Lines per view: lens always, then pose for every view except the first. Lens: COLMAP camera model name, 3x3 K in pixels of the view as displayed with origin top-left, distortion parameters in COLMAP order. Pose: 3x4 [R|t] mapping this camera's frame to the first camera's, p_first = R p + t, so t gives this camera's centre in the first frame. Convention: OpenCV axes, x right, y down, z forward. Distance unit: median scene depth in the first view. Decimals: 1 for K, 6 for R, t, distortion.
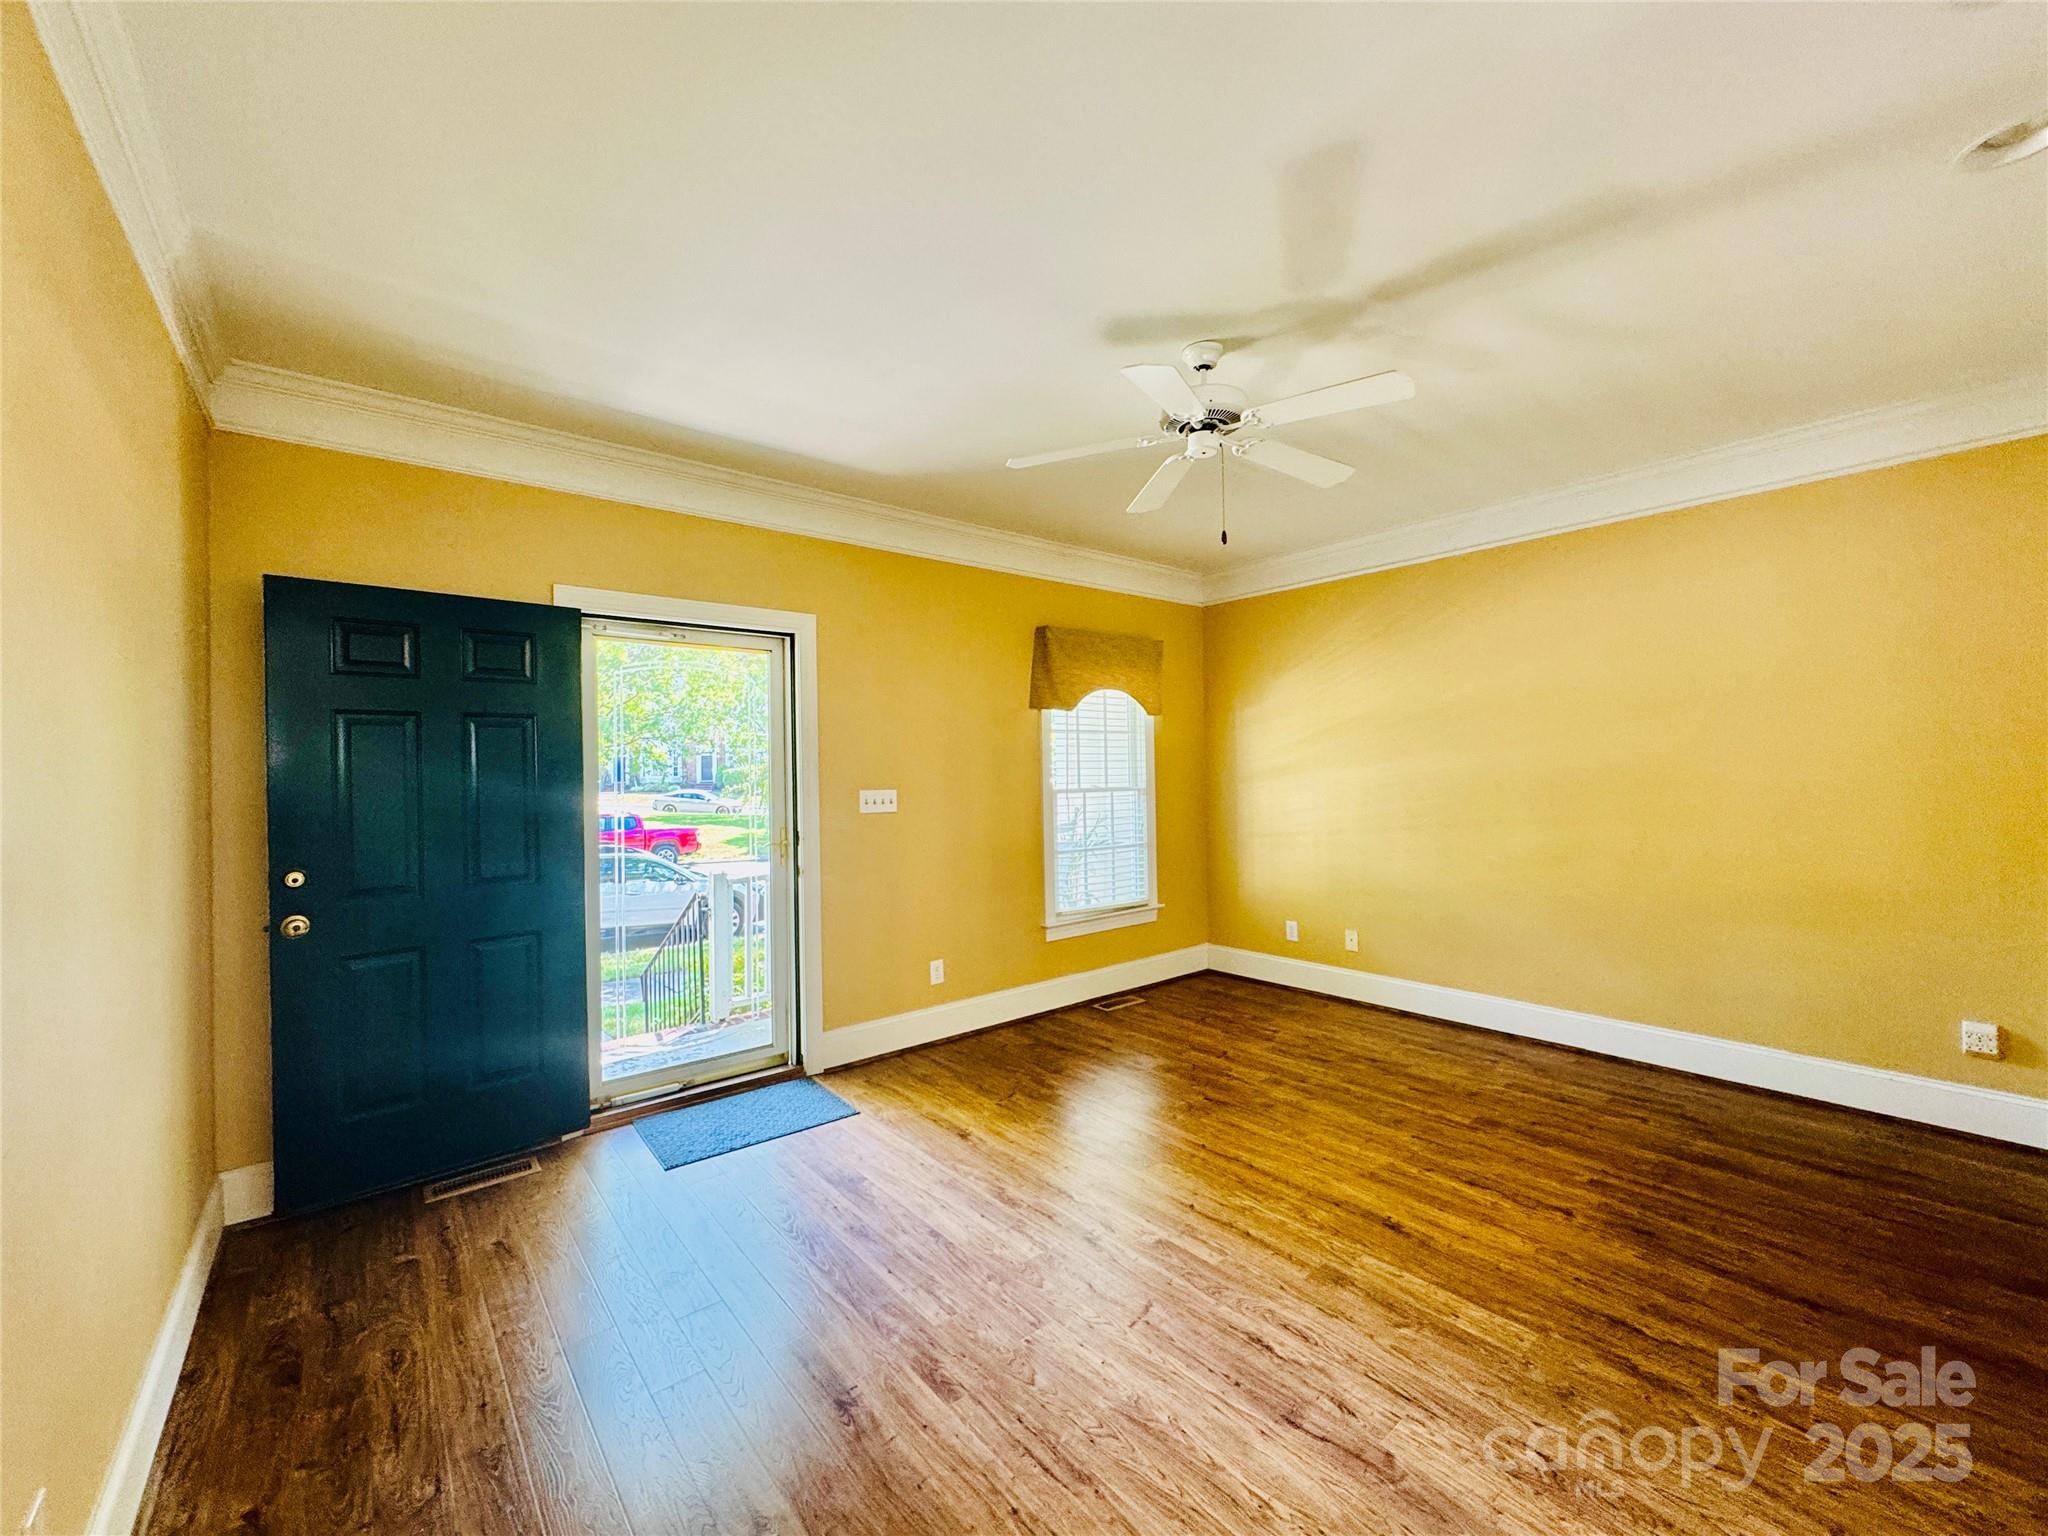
lens RADIAL K [[816.9, 0, 1020.7], [0, 816.9, 768.6], [0, 0, 1]] dist [-0.002880, -0.000649]
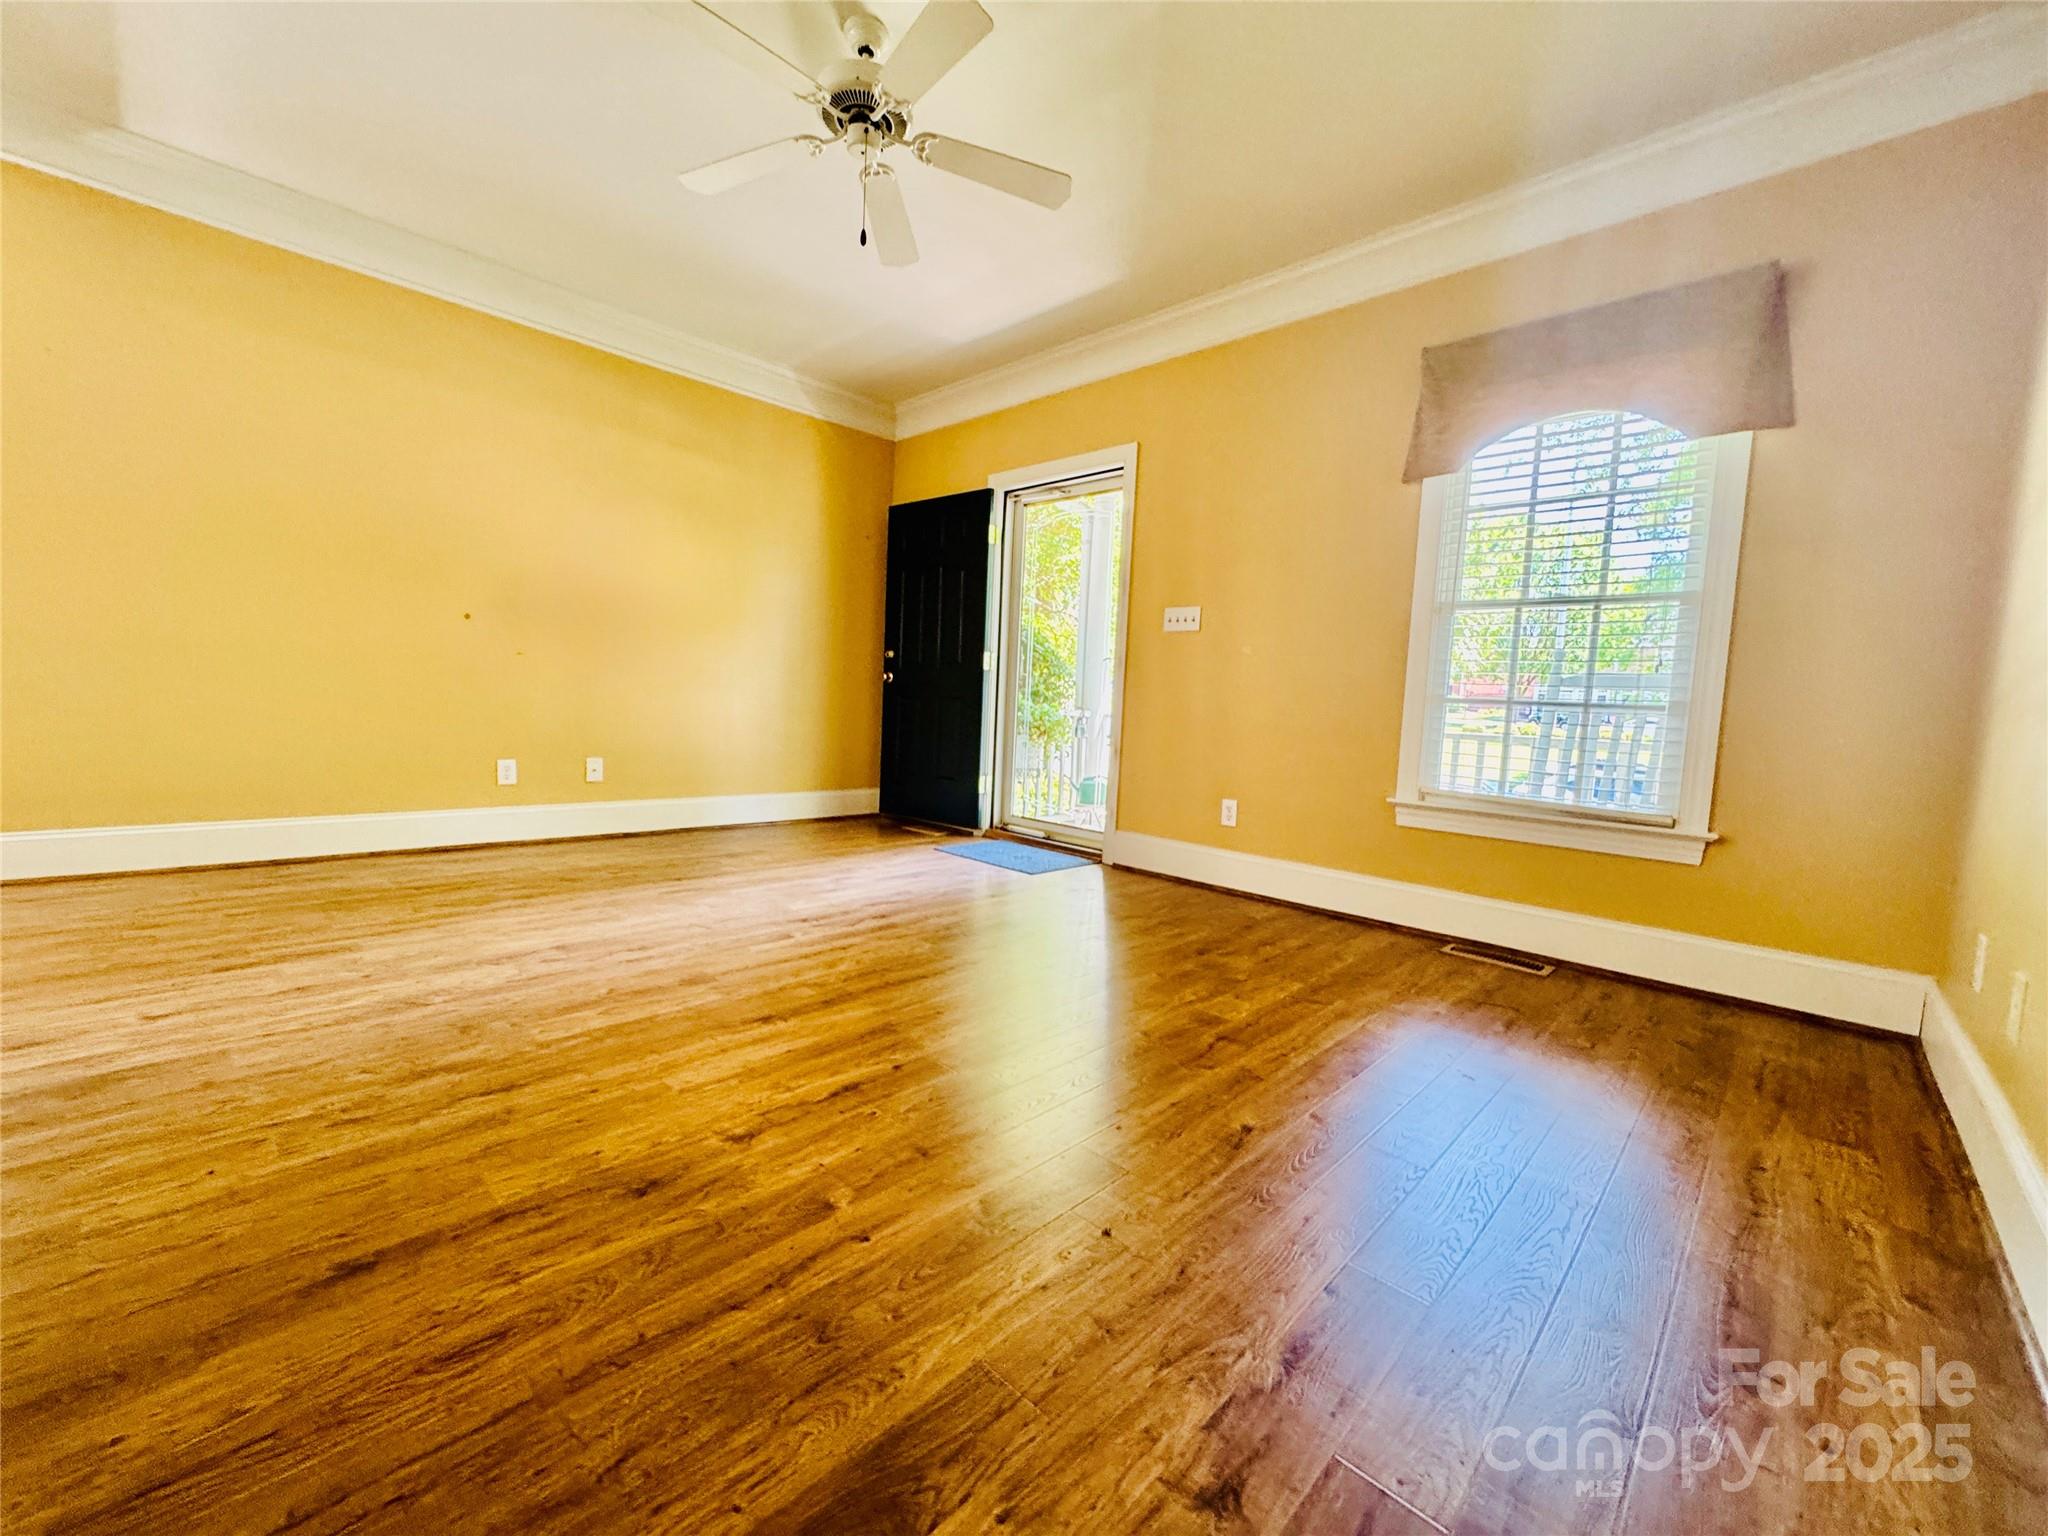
lens RADIAL K [[816.9, 0, 1023.3], [0, 816.9, 765.6], [0, 0, 1]] dist [-0.002880, -0.000649]
pose [[0.115055, 0.102708, -0.988035, 1.160203], [-0.045937, 0.994126, 0.097992, 0.187627], [0.992296, 0.034113, 0.119098, 1.037404]]
